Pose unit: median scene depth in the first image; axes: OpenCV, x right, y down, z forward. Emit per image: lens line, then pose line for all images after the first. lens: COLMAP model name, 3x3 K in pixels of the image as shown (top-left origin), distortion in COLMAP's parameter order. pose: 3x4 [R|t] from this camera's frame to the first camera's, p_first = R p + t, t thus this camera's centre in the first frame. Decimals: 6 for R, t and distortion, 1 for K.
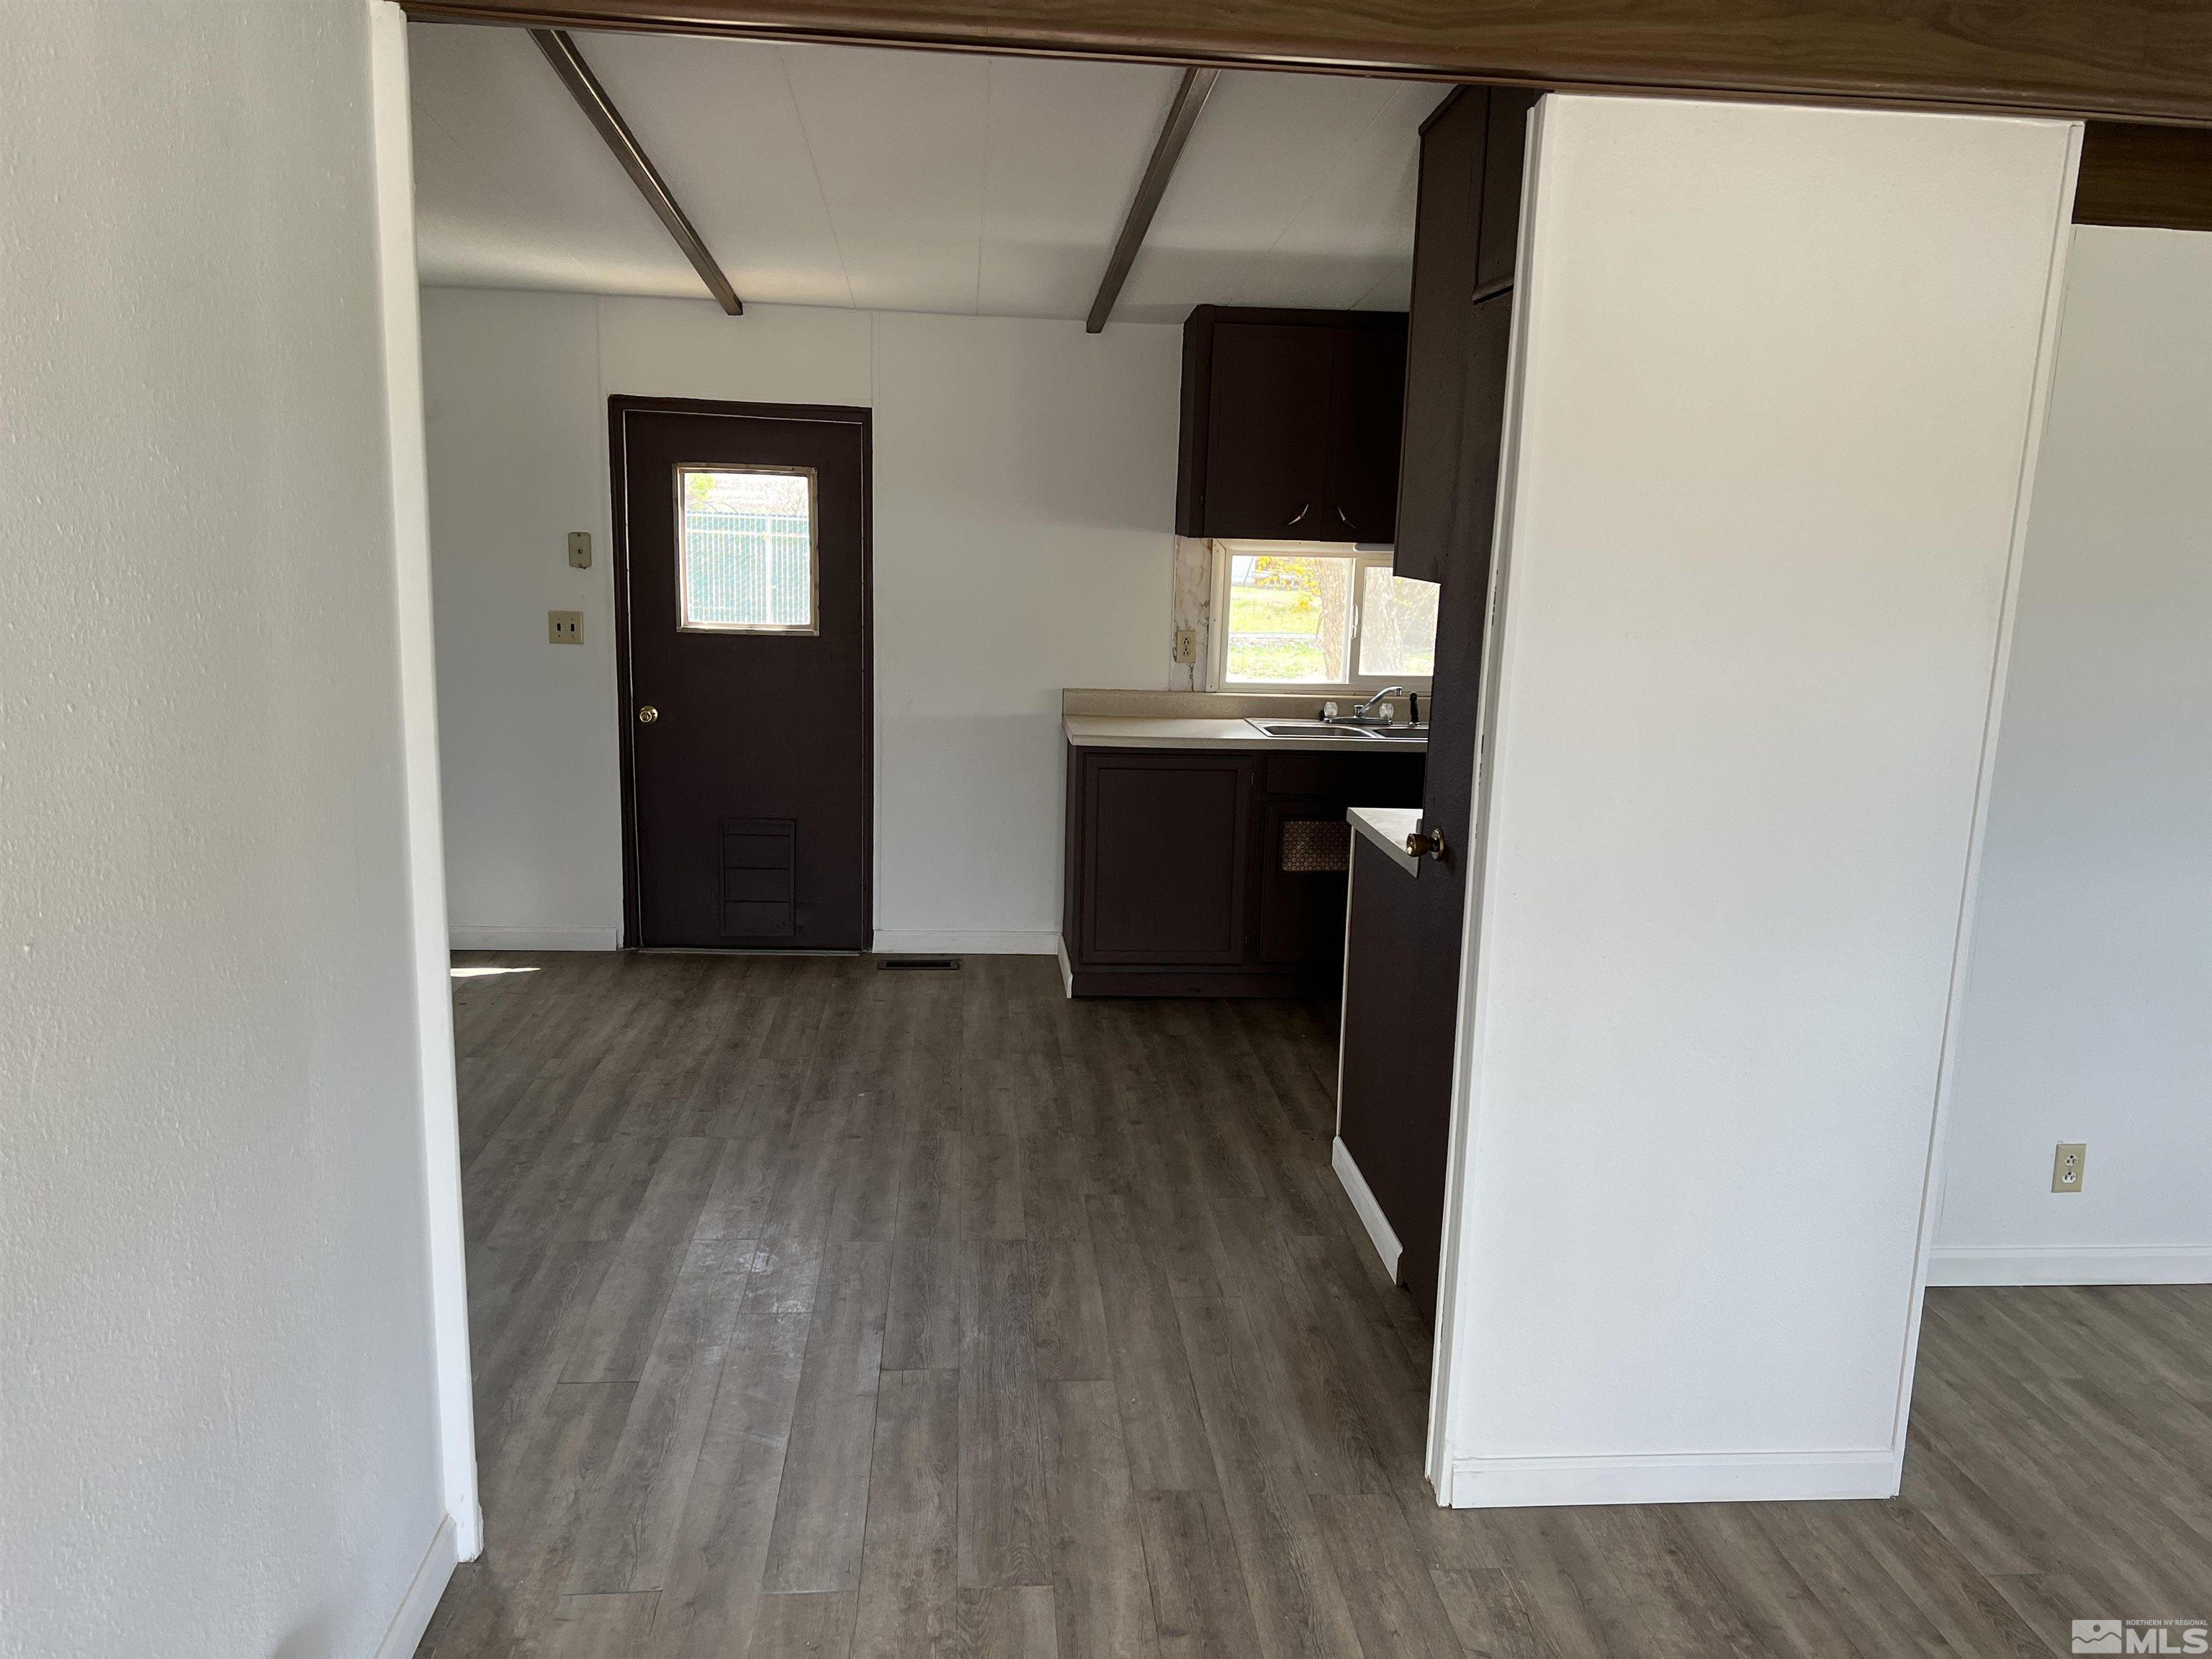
lens RADIAL K [[1674.5, 0, 1121.7], [0, 1674.5, 816.4], [0, 0, 1]] dist [0.040990, -0.017355]
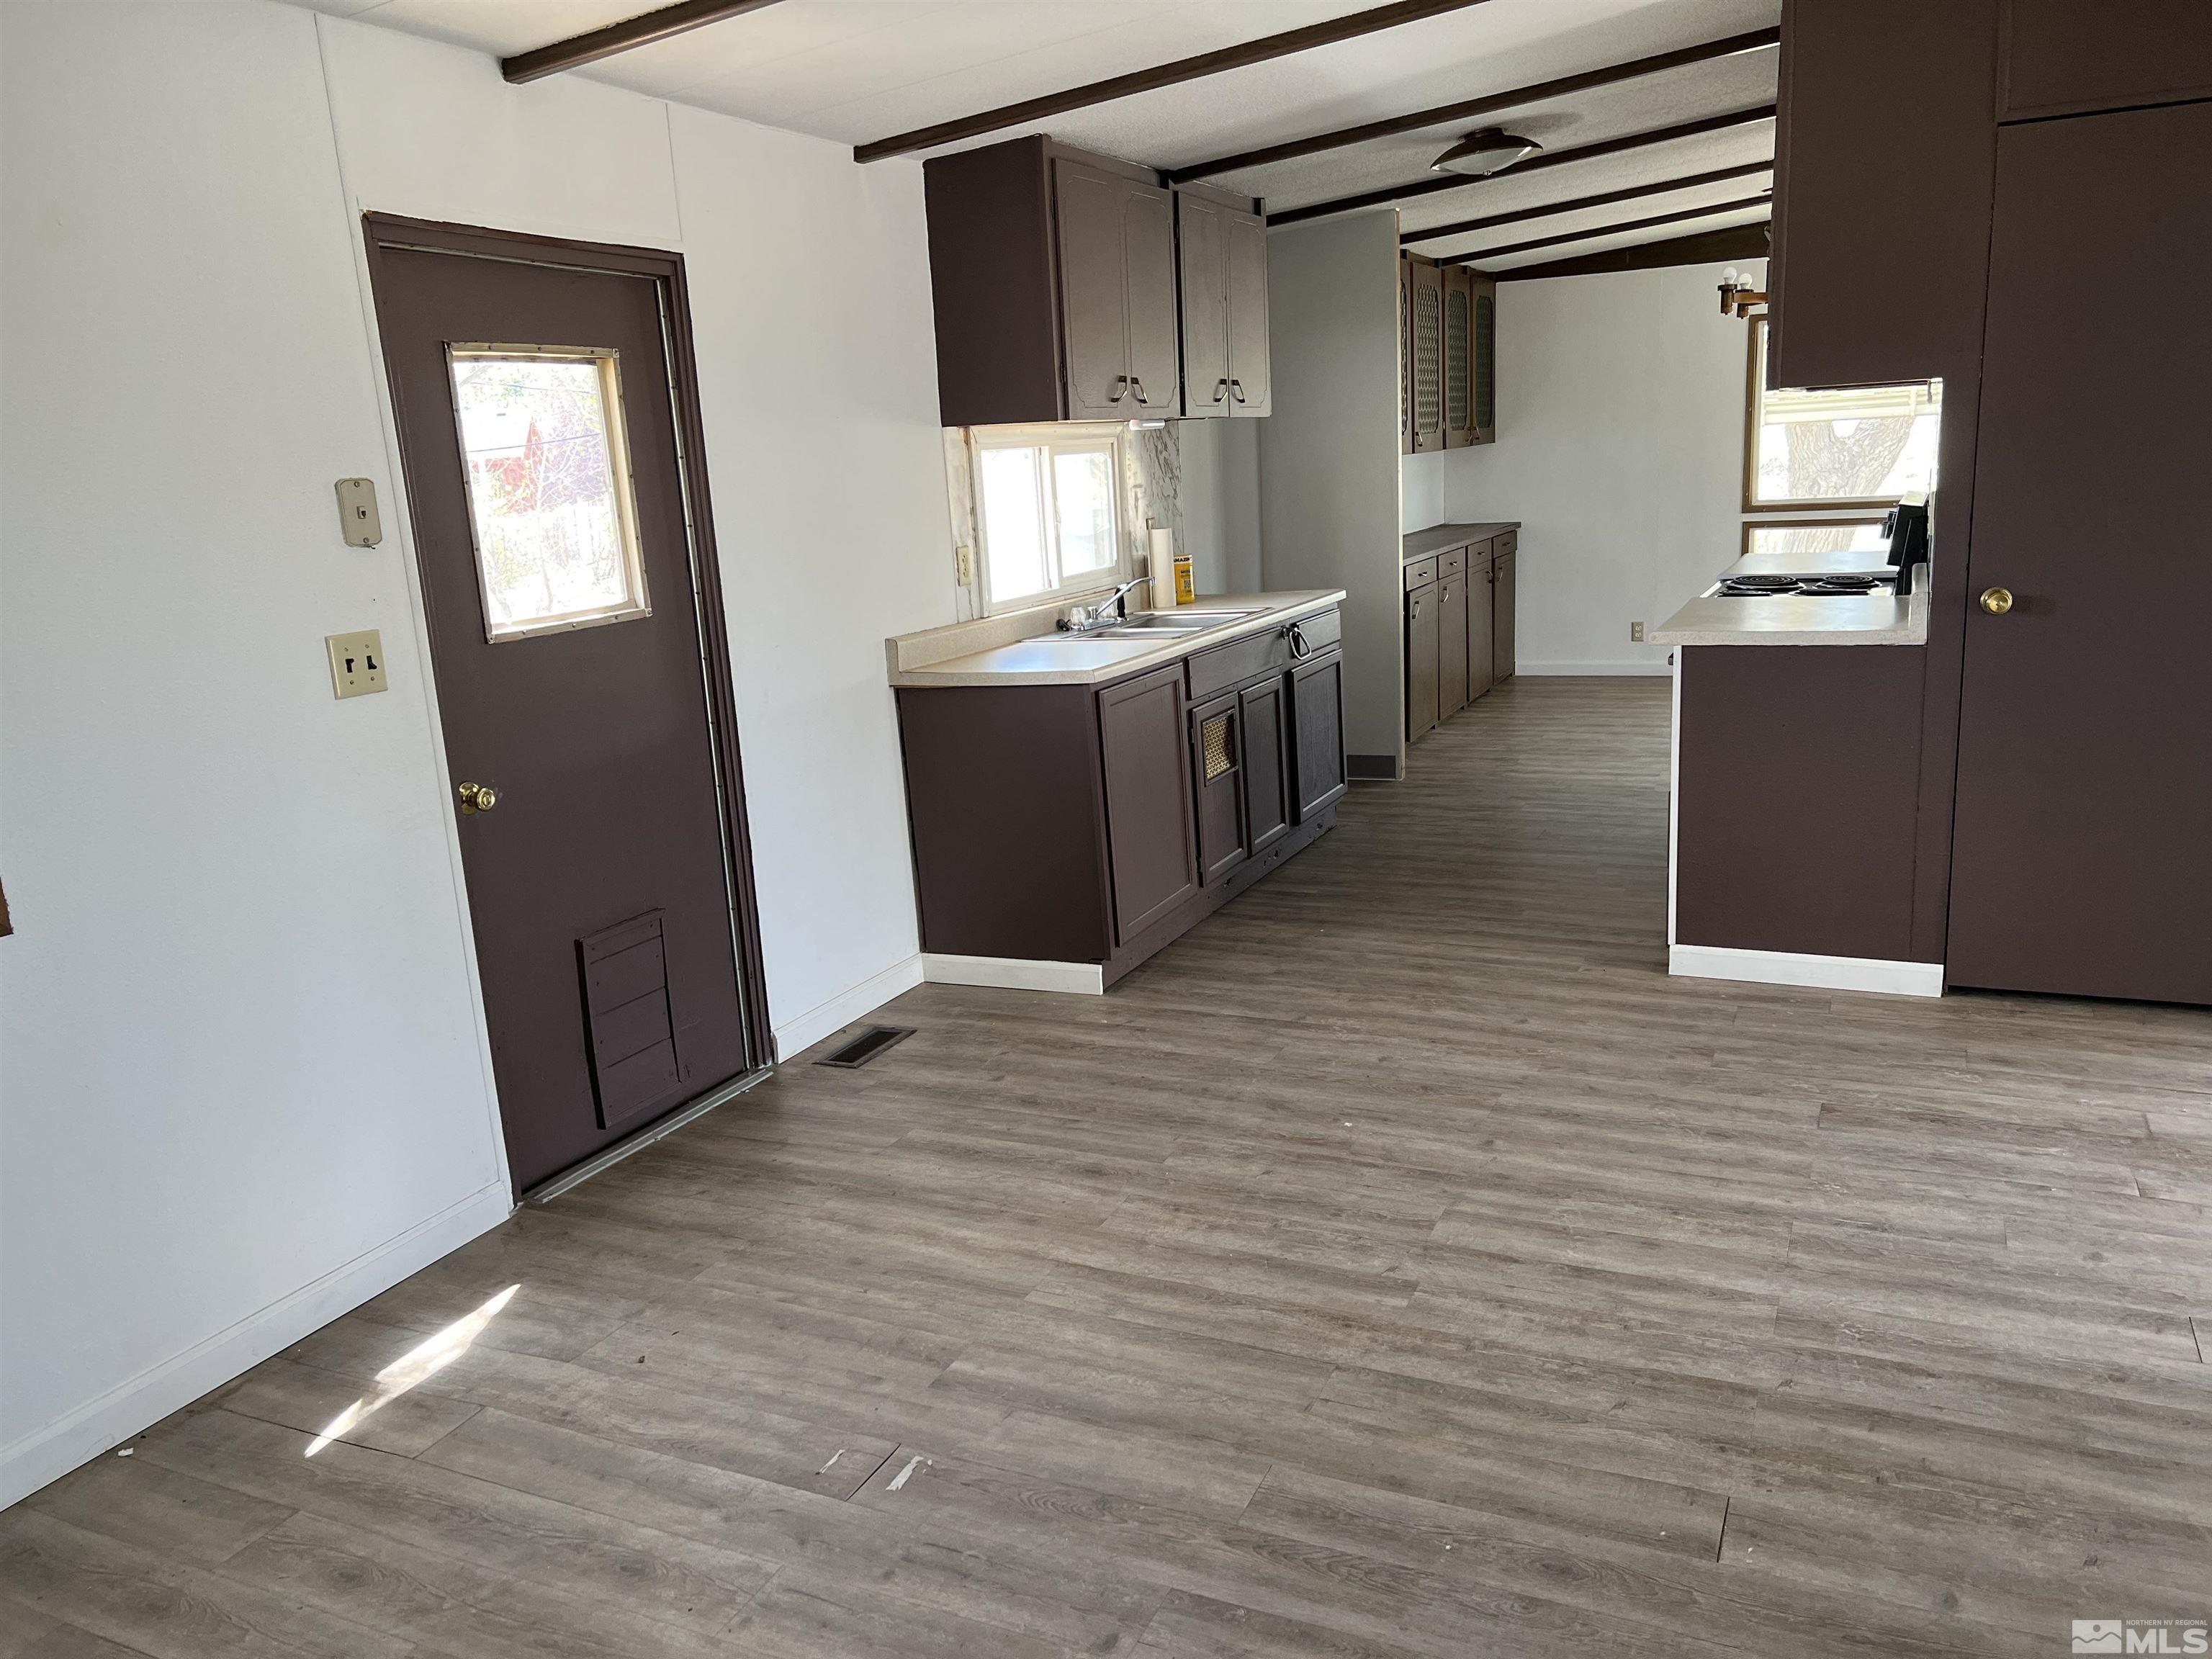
lens RADIAL K [[1674.5, 0, 1125.2], [0, 1674.5, 842.0], [0, 0, 1]] dist [0.040990, -0.017355]
pose [[0.490993, -0.257790, 0.832148, -0.774655], [0.226979, 0.960078, 0.163497, -0.106120], [-0.841075, 0.108604, 0.529904, 0.616103]]
